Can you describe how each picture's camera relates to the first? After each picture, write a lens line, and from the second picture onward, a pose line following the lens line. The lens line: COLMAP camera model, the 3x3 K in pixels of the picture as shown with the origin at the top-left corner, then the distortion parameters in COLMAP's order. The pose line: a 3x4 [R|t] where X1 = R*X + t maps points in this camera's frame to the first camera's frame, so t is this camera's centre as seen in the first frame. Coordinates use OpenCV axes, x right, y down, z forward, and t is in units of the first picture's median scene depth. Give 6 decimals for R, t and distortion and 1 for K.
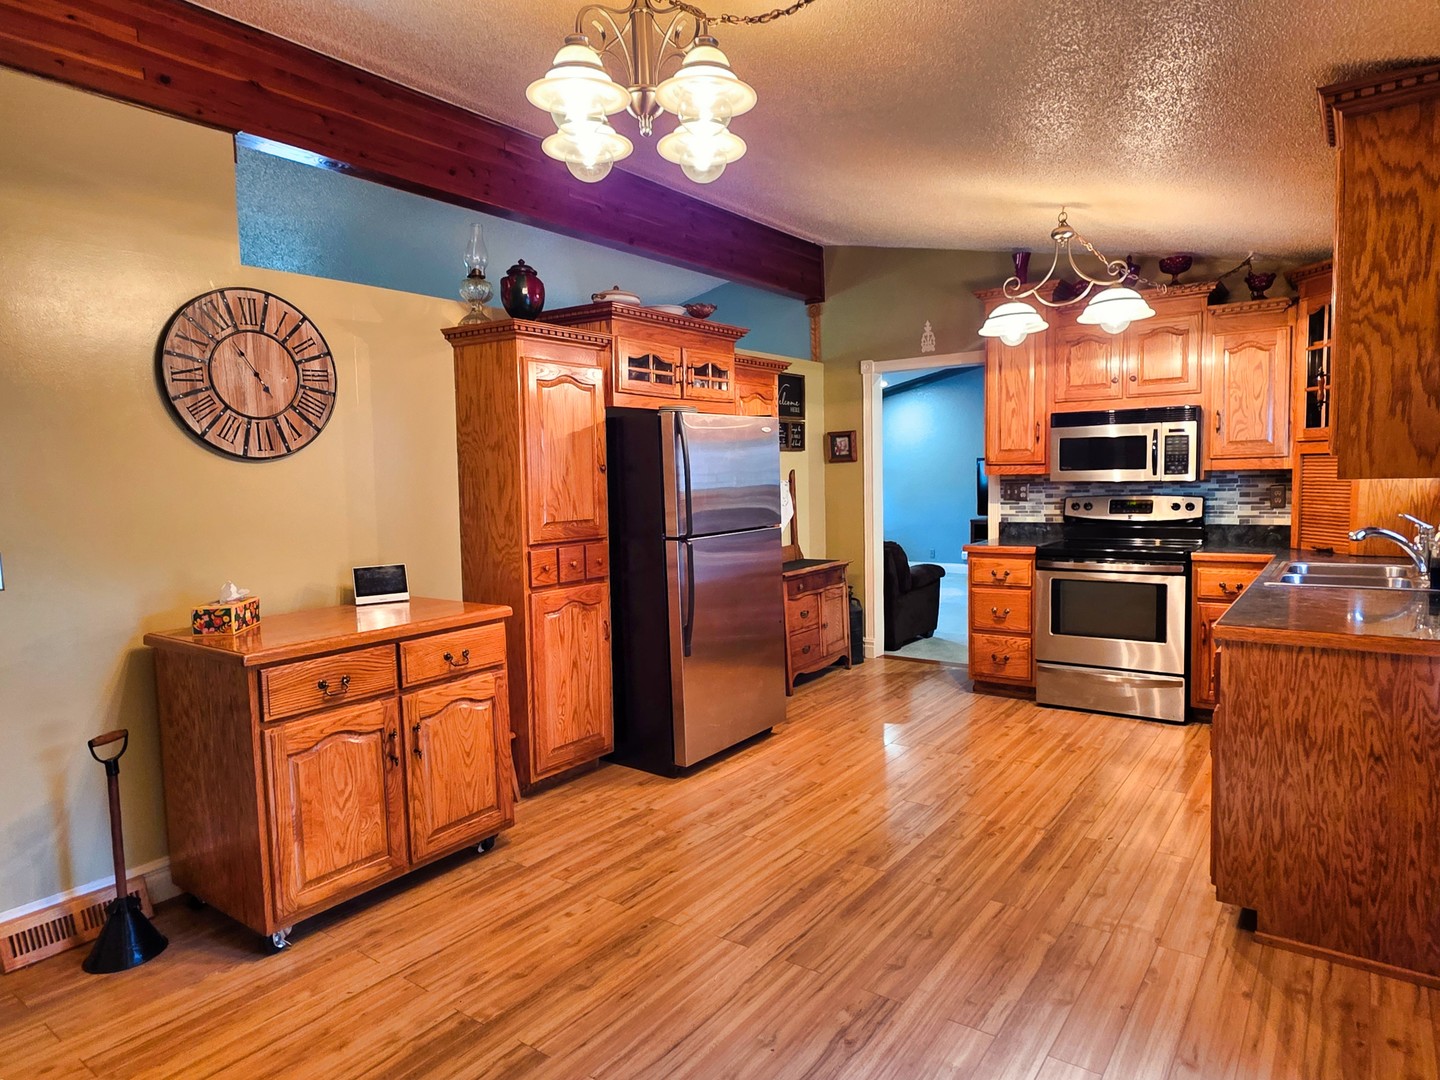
lens RADIAL K [[975.8, 0, 637.3], [0, 975.8, 547.9], [0, 0, 1]] dist [-0.003584, -0.002157]
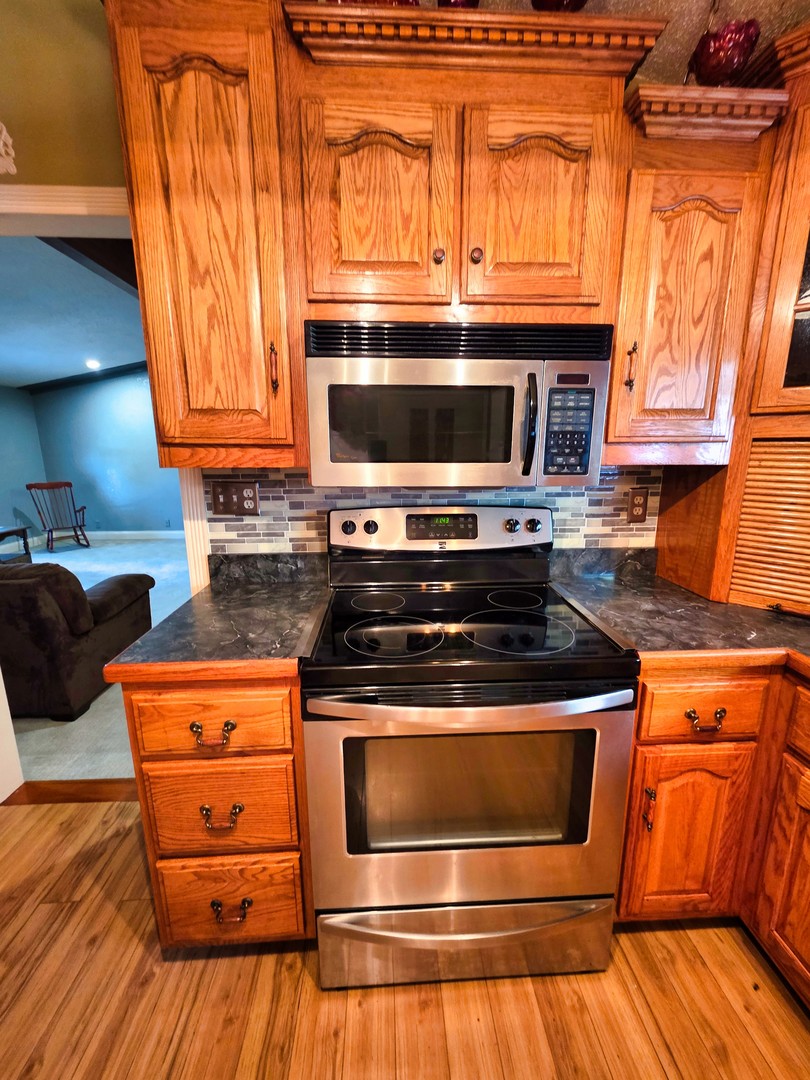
lens RADIAL K [[434.1, 0, 414.6], [0, 434.1, 537.5], [0, 0, 1]] dist [0.000856, -0.000104]
pose [[0.726424, -0.113774, 0.677764, 0.362880], [0.034320, 0.990976, 0.129568, -0.077625], [-0.686390, -0.070861, 0.723773, 0.929653]]
